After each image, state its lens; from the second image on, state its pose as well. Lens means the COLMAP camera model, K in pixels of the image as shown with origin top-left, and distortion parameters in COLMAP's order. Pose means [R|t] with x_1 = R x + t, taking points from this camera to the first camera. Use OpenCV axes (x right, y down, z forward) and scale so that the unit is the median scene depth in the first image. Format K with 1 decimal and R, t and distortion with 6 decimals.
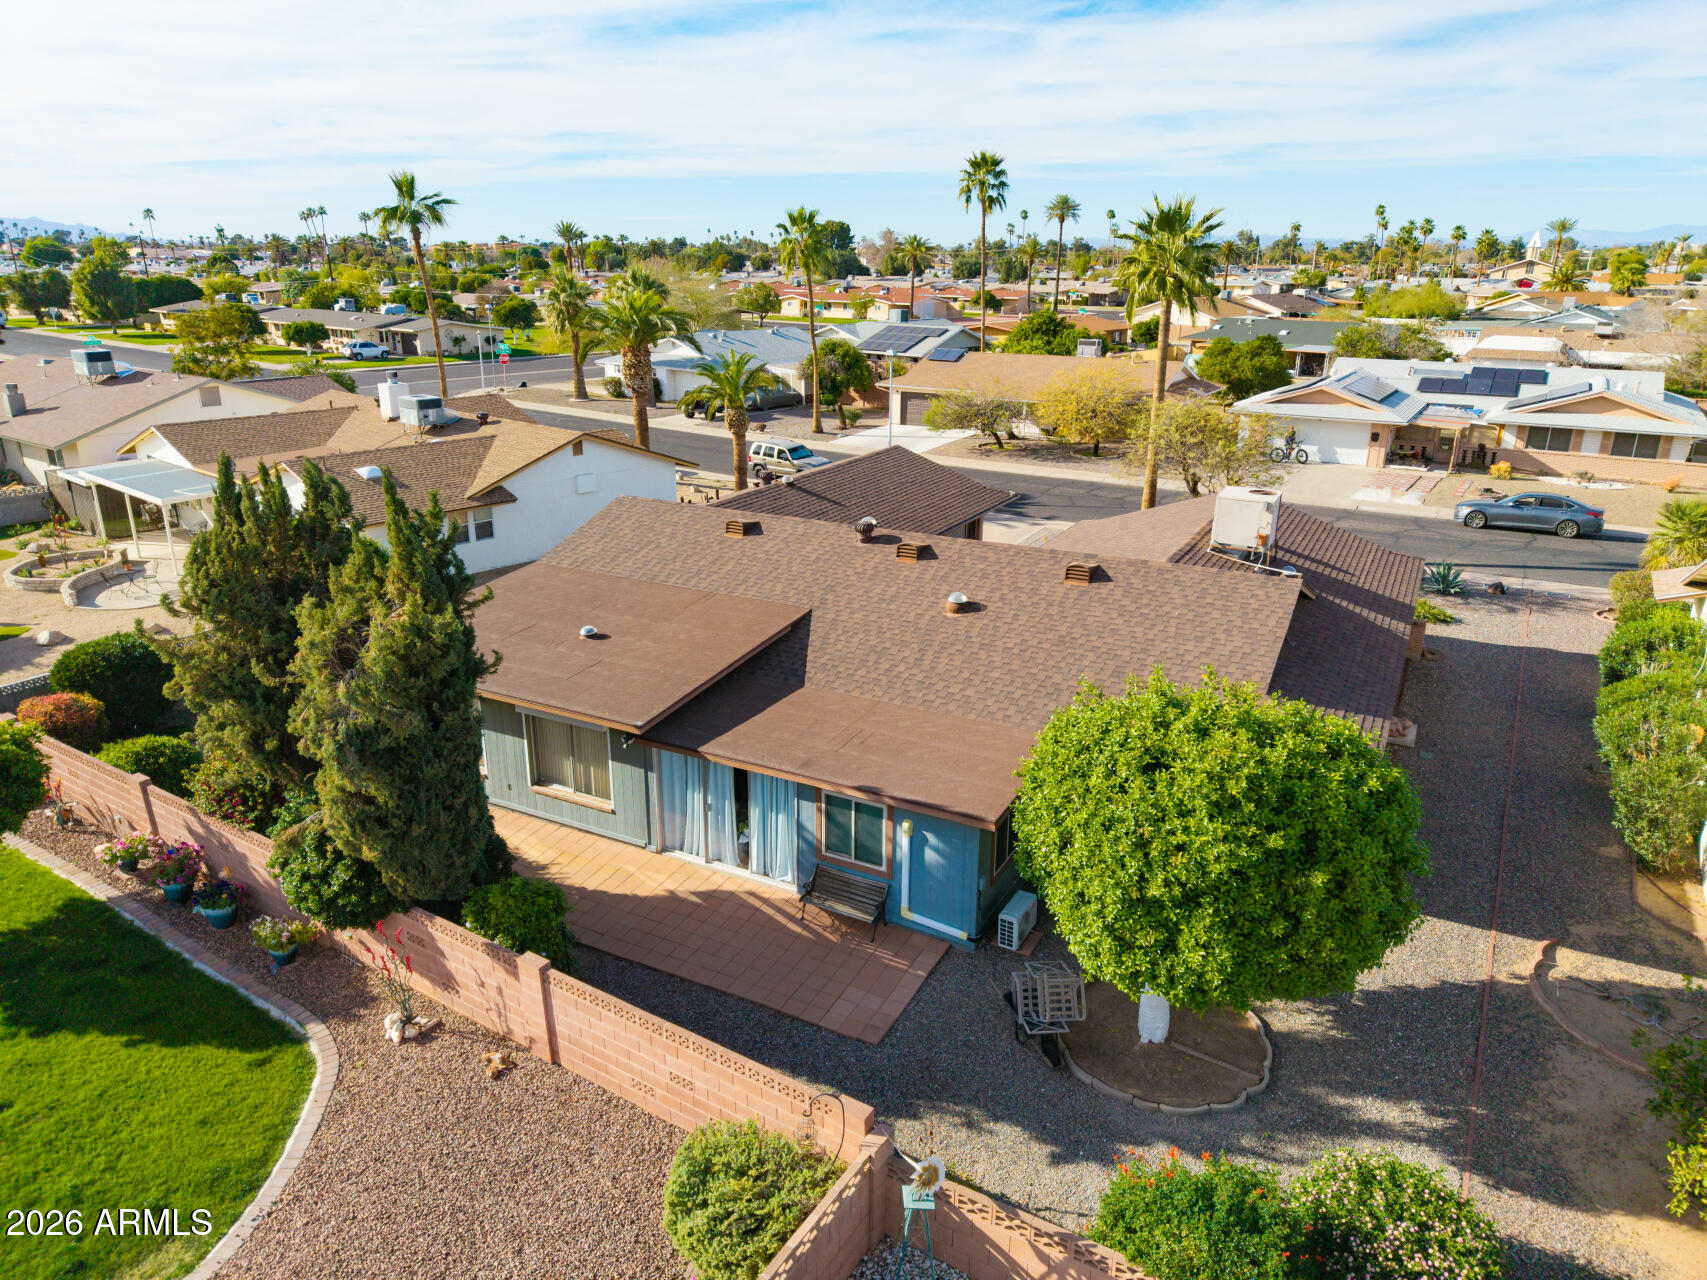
lens RADIAL K [[1143.7, 0, 850.2], [0, 1143.7, 639.3], [0, 0, 1]] dist [0.022764, -0.018607]
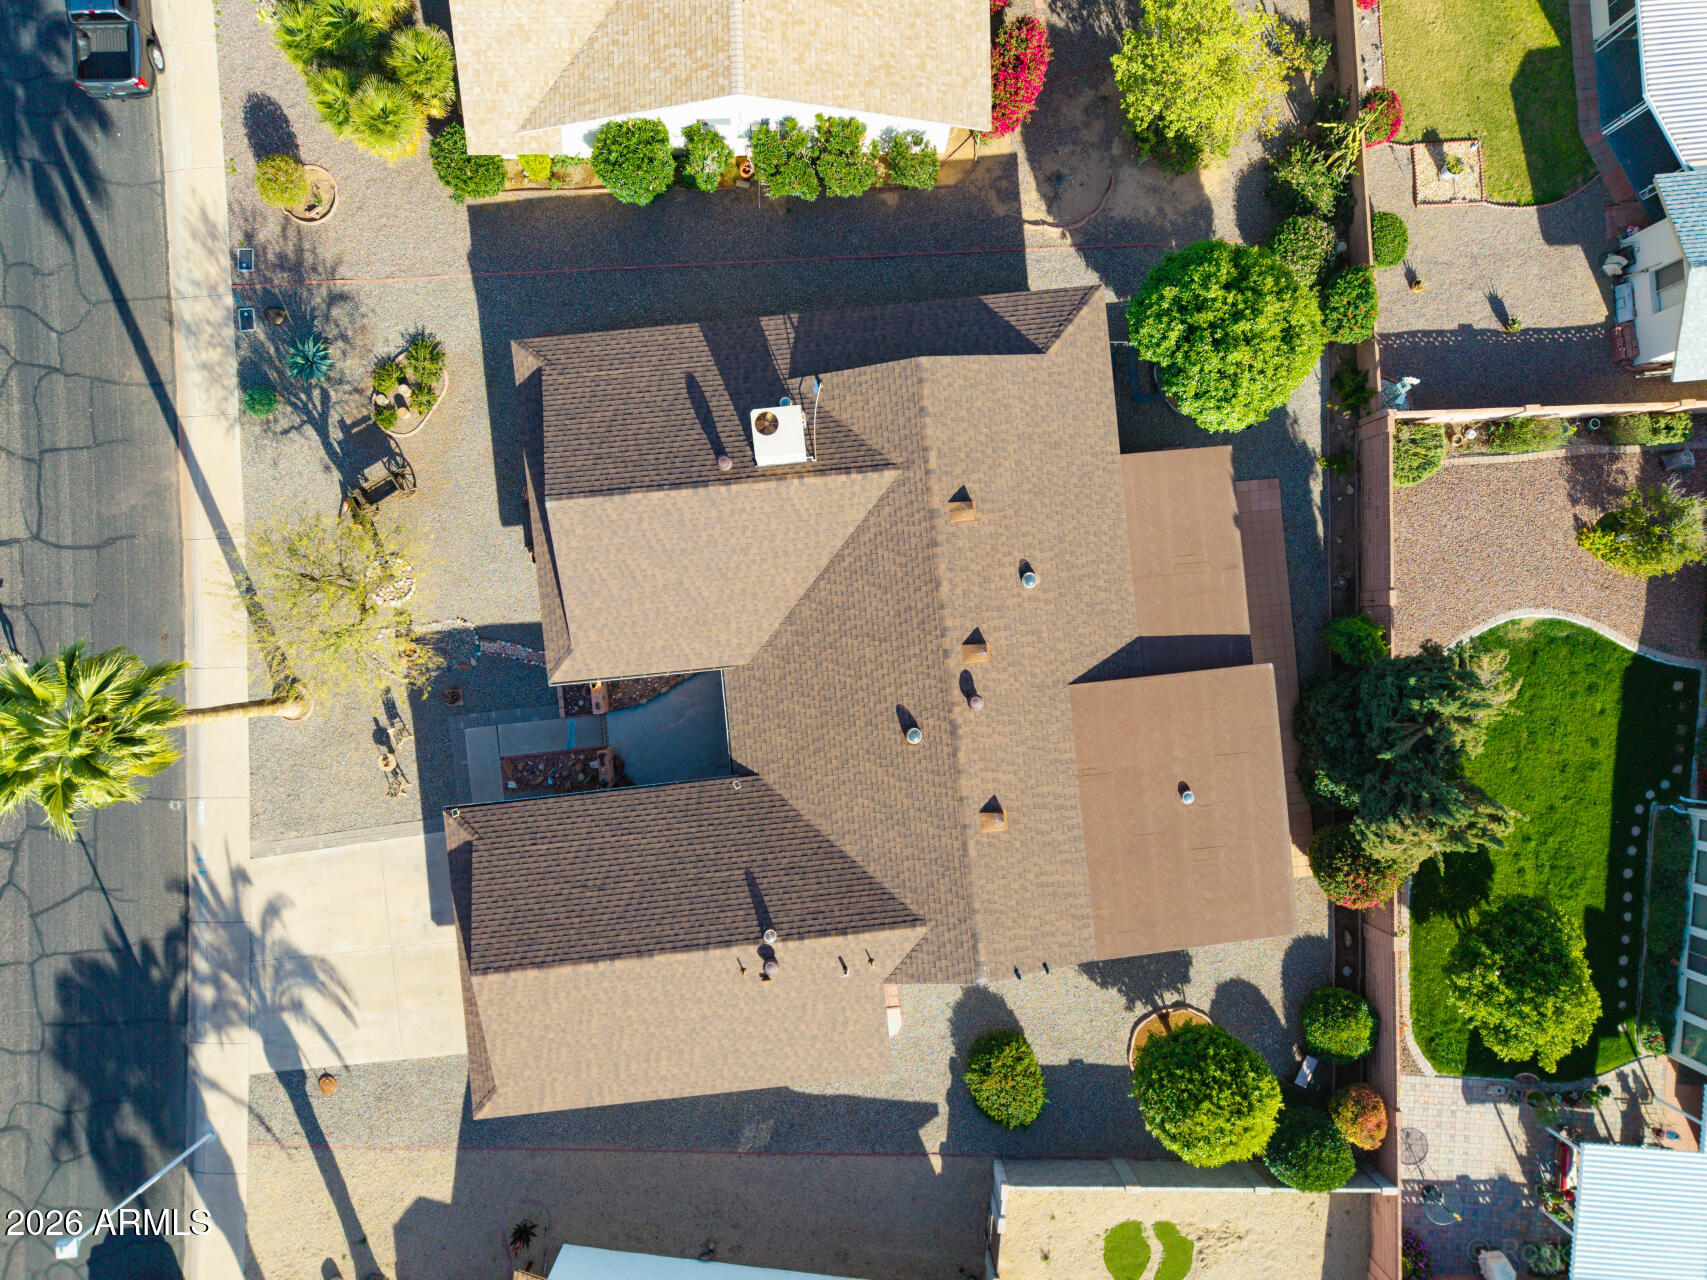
lens RADIAL K [[1143.7, 0, 853.1], [0, 1143.7, 642.8], [0, 0, 1]] dist [0.022764, -0.018607]
pose [[-0.552664, -0.833290, -0.013825, 0.190056], [0.249223, -0.181076, 0.951367, -1.568796], [-0.795268, 0.522341, 0.307749, 0.902605]]
